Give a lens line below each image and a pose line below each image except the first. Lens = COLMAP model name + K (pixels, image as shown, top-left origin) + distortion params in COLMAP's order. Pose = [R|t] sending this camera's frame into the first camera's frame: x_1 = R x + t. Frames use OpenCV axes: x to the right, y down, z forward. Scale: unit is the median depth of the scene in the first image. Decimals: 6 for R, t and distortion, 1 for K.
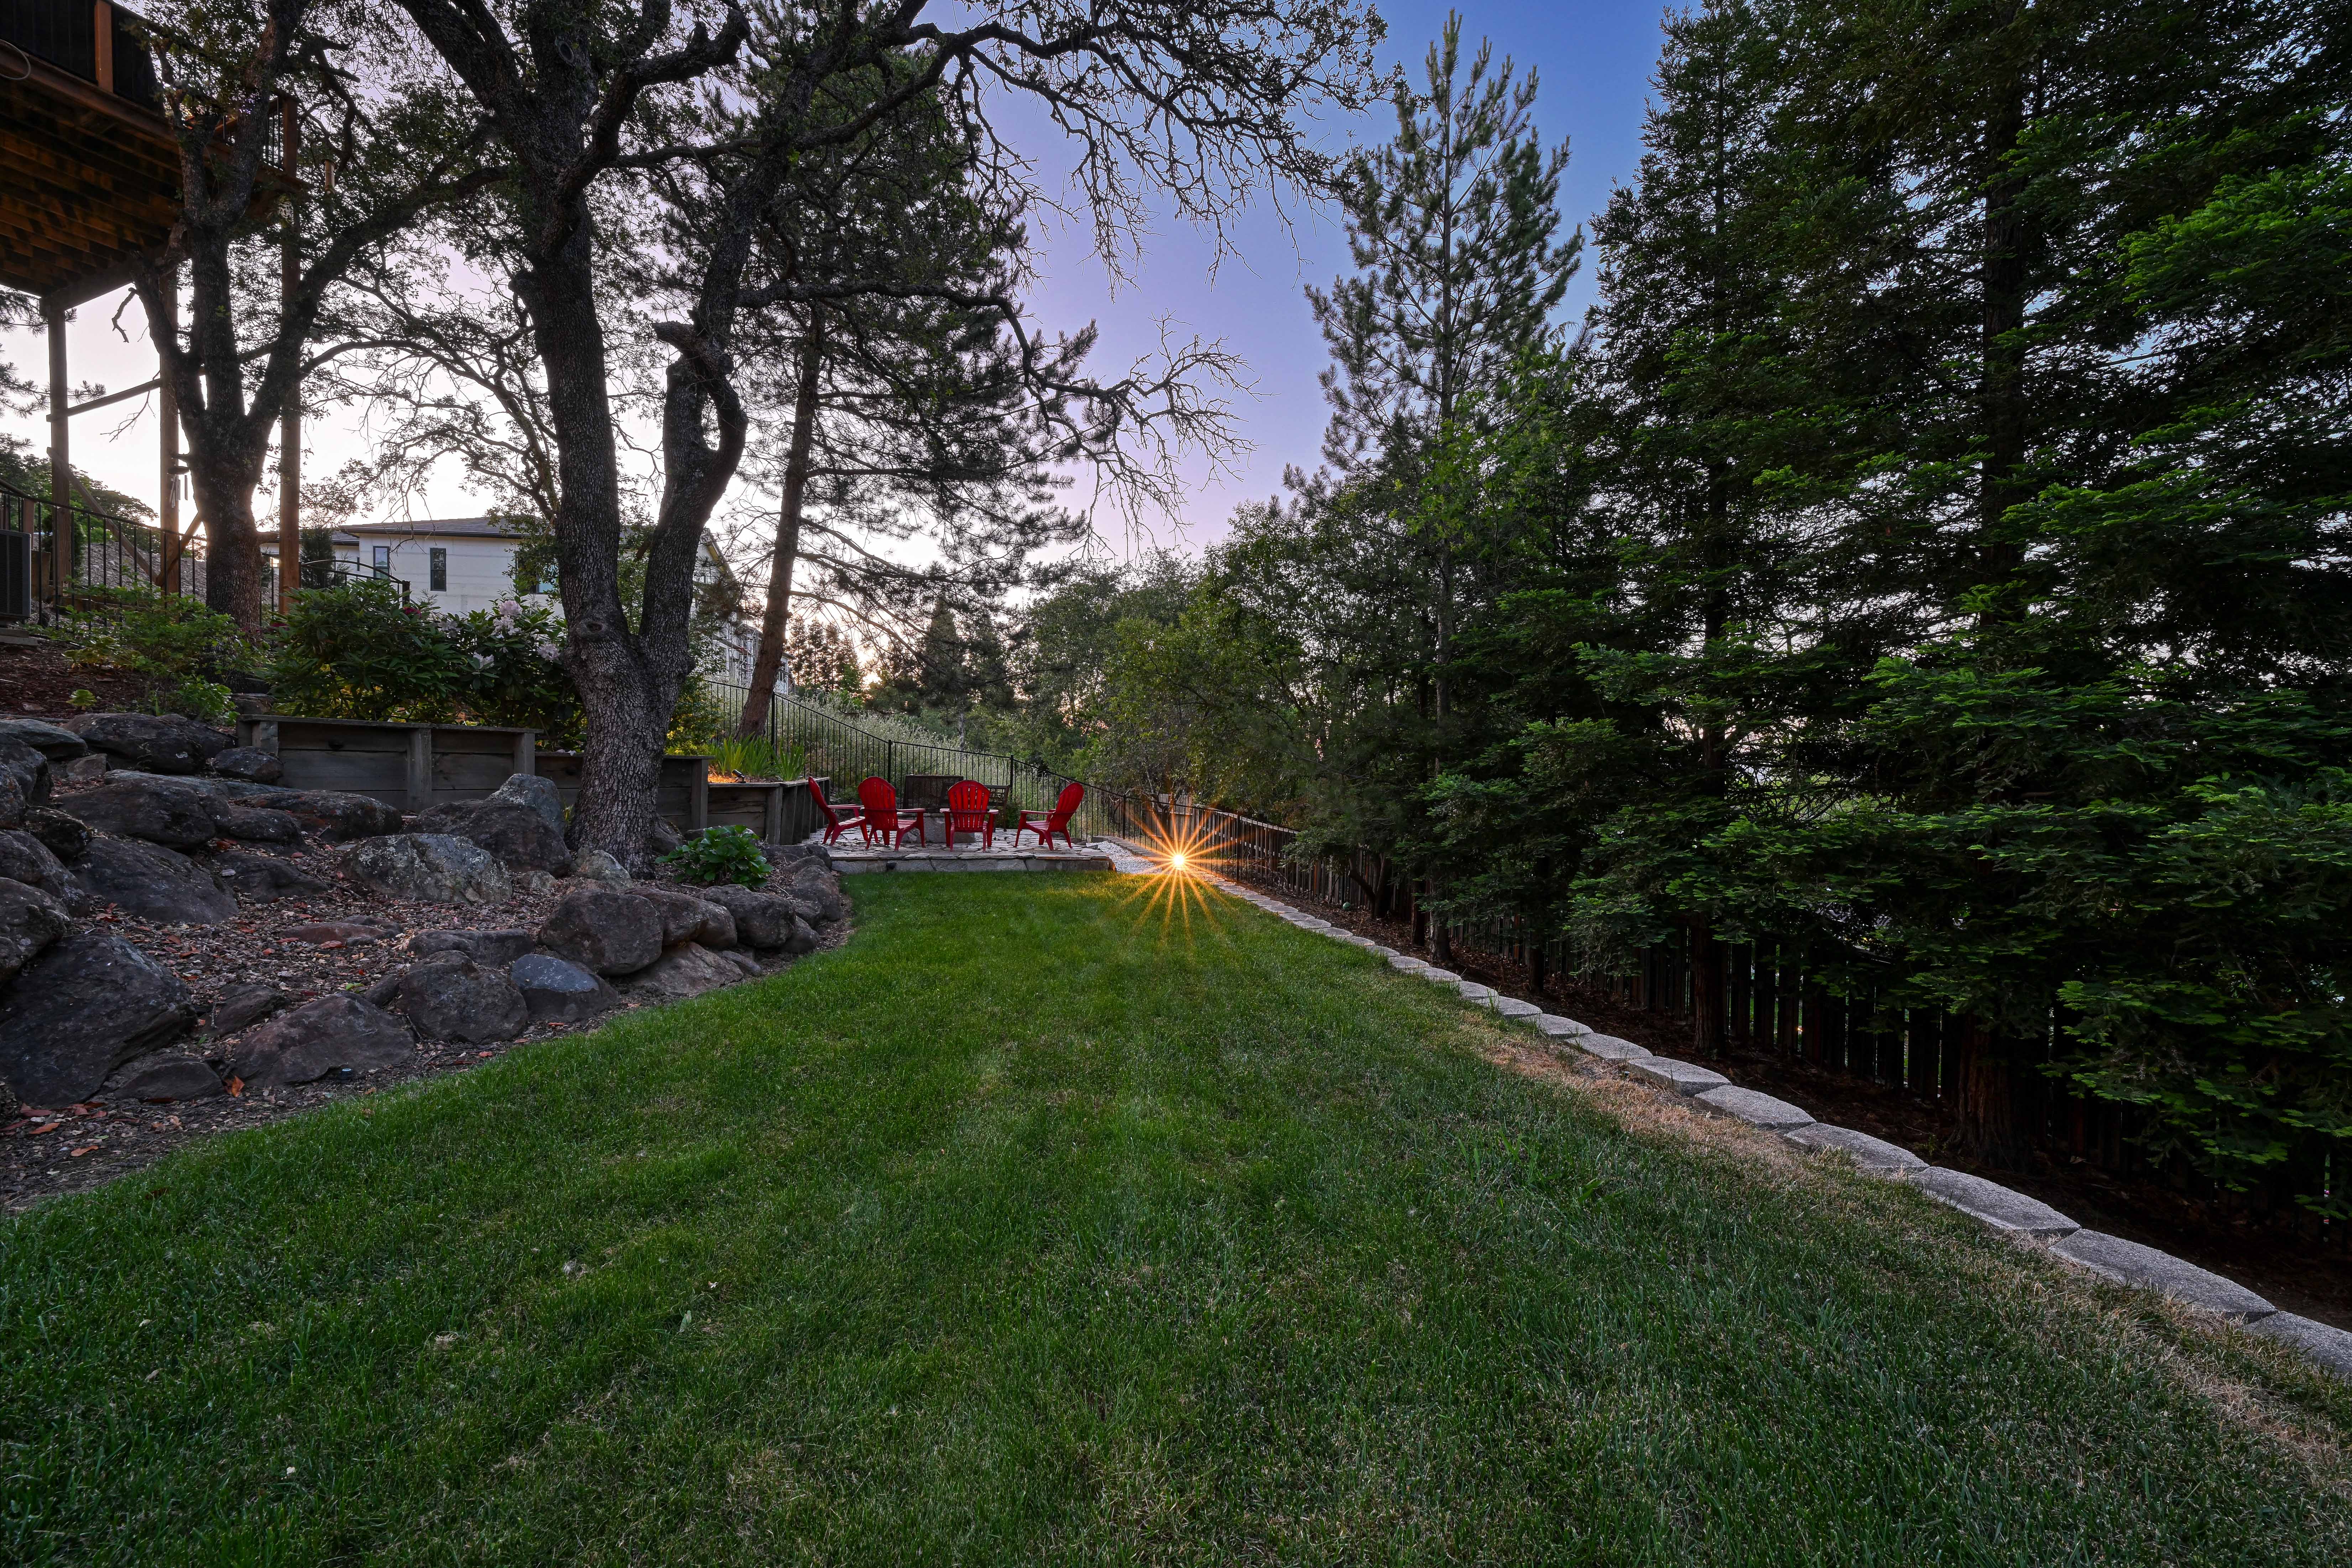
lens RADIAL K [[928.2, 0, 1179.8], [0, 928.2, 782.7], [0, 0, 1]] dist [-0.001139, 0.000090]
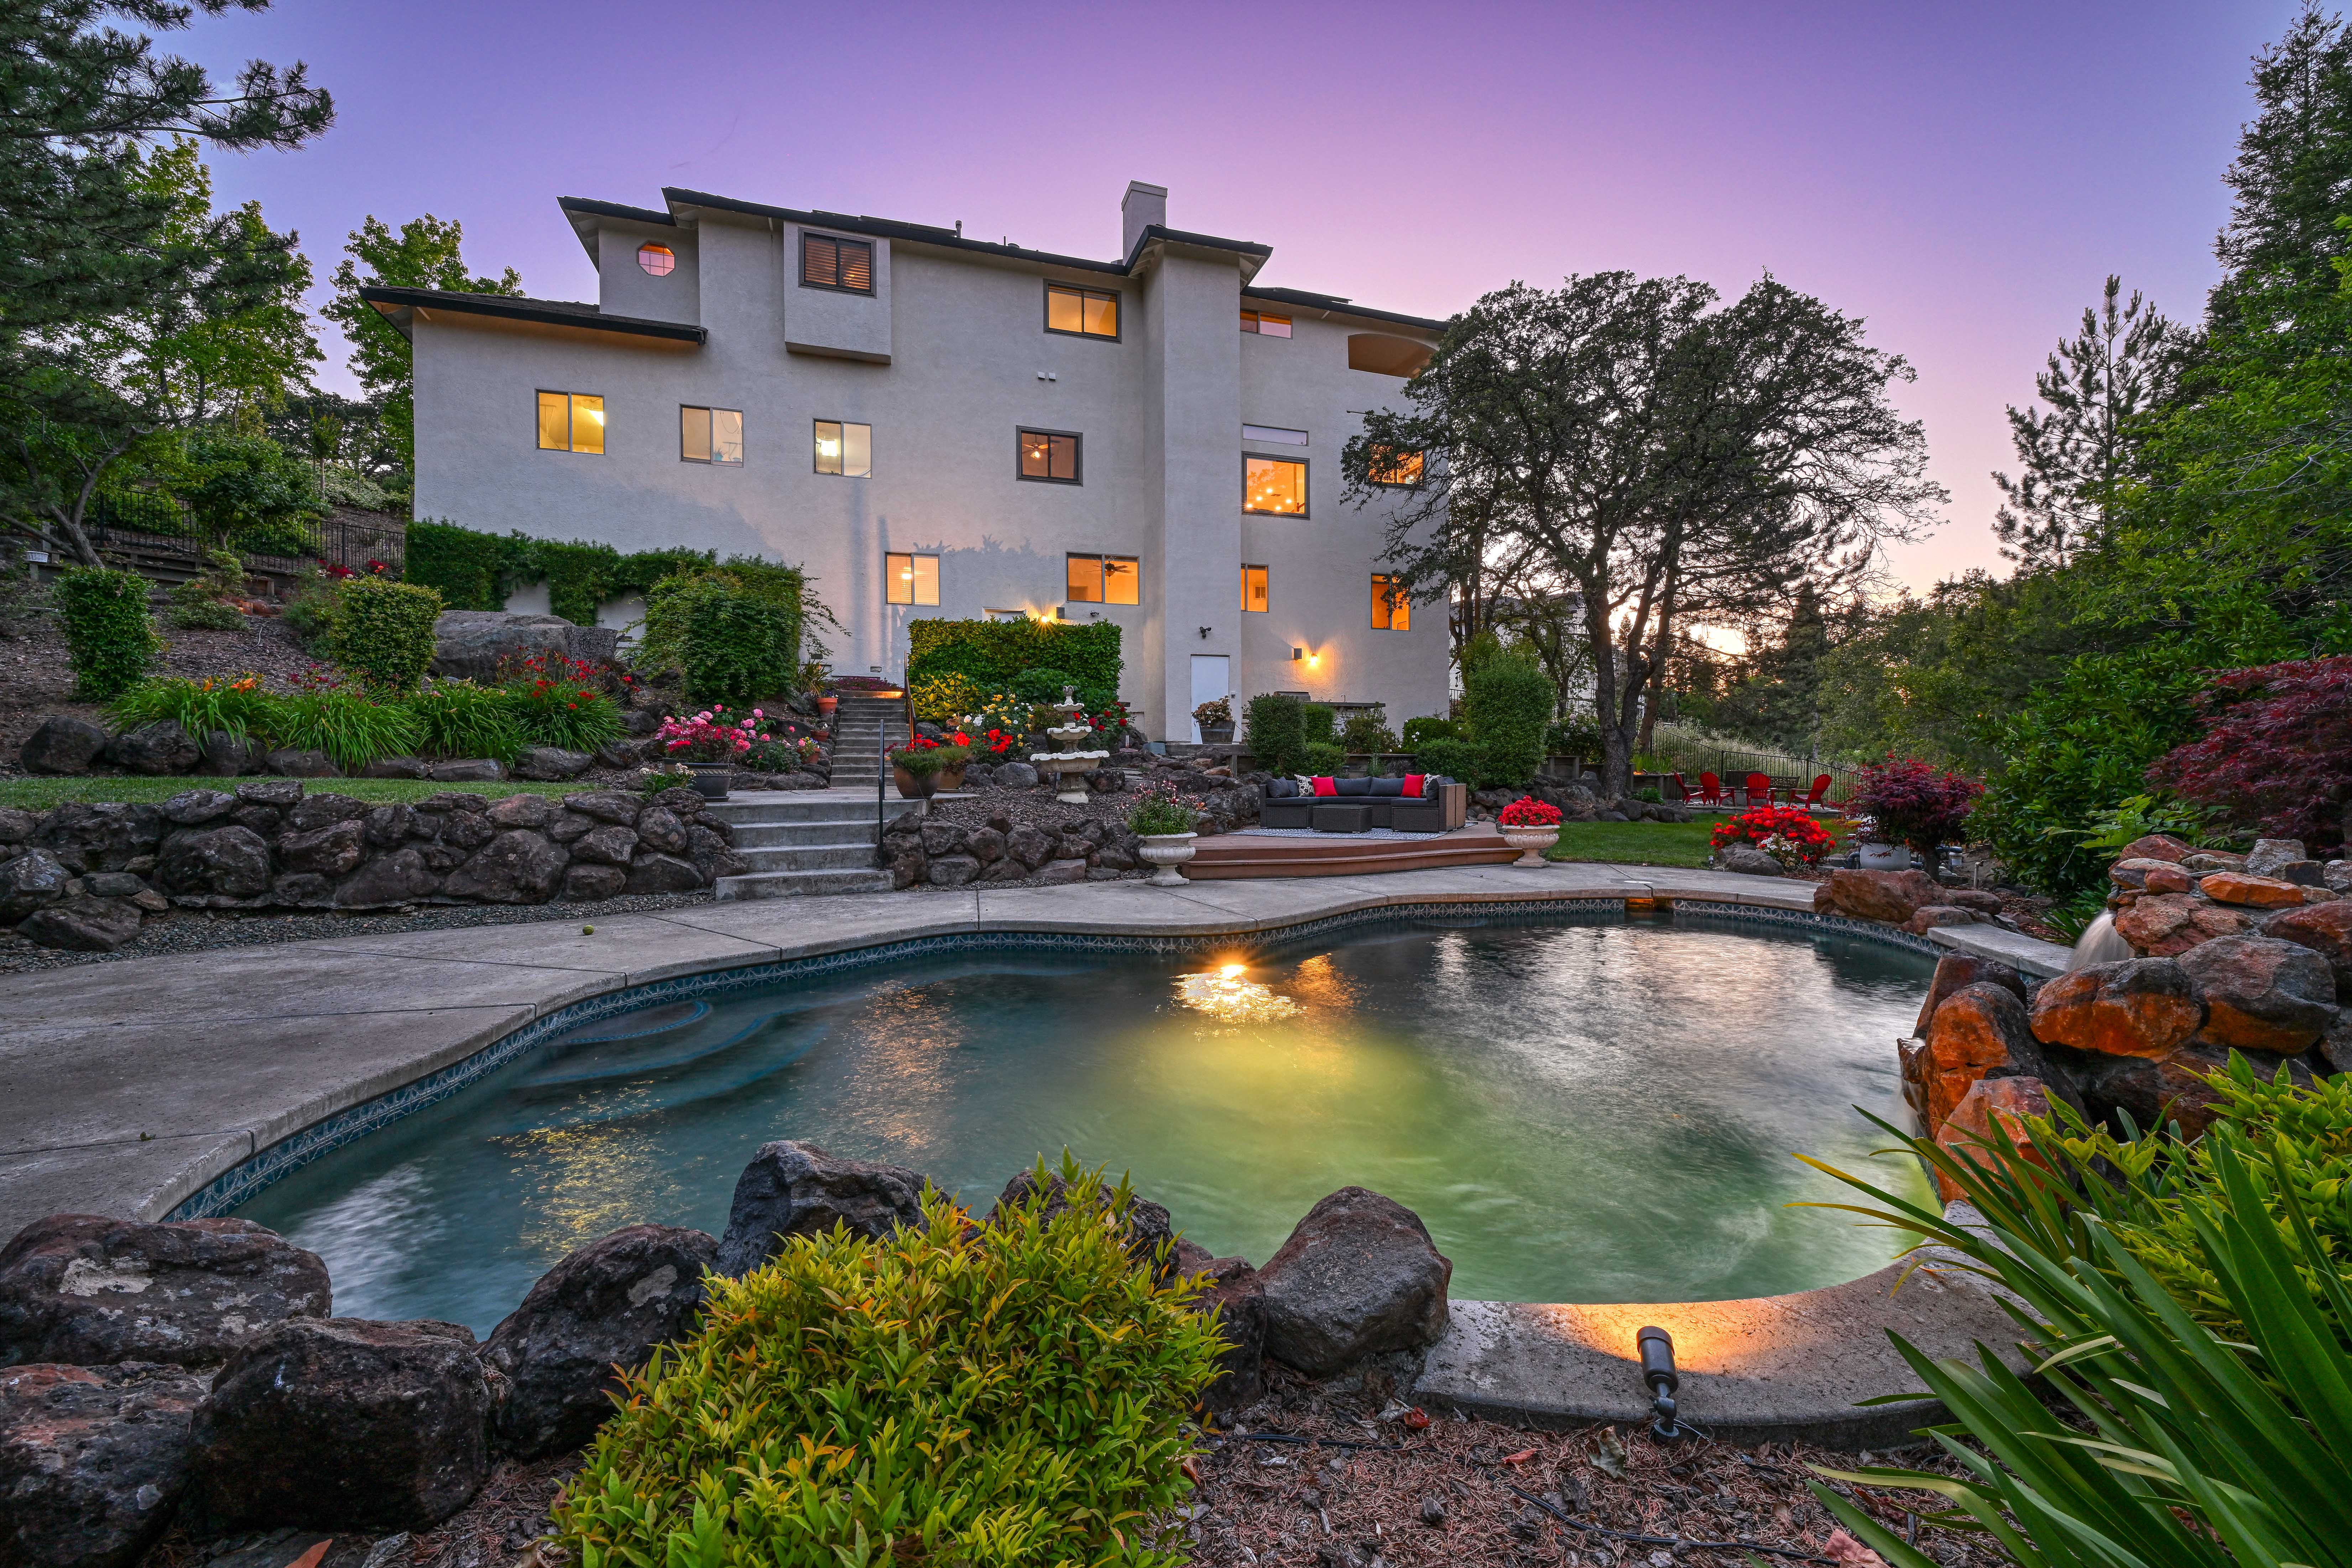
lens RADIAL K [[928.2, 0, 1175.1], [0, 928.2, 787.4], [0, 0, 1]] dist [-0.001139, 0.000090]
pose [[0.657478, -0.001363, -0.753473, 0.440054], [0.000082, 0.999998, -0.001738, 0.030967], [0.753474, 0.001081, 0.657477, -1.229052]]
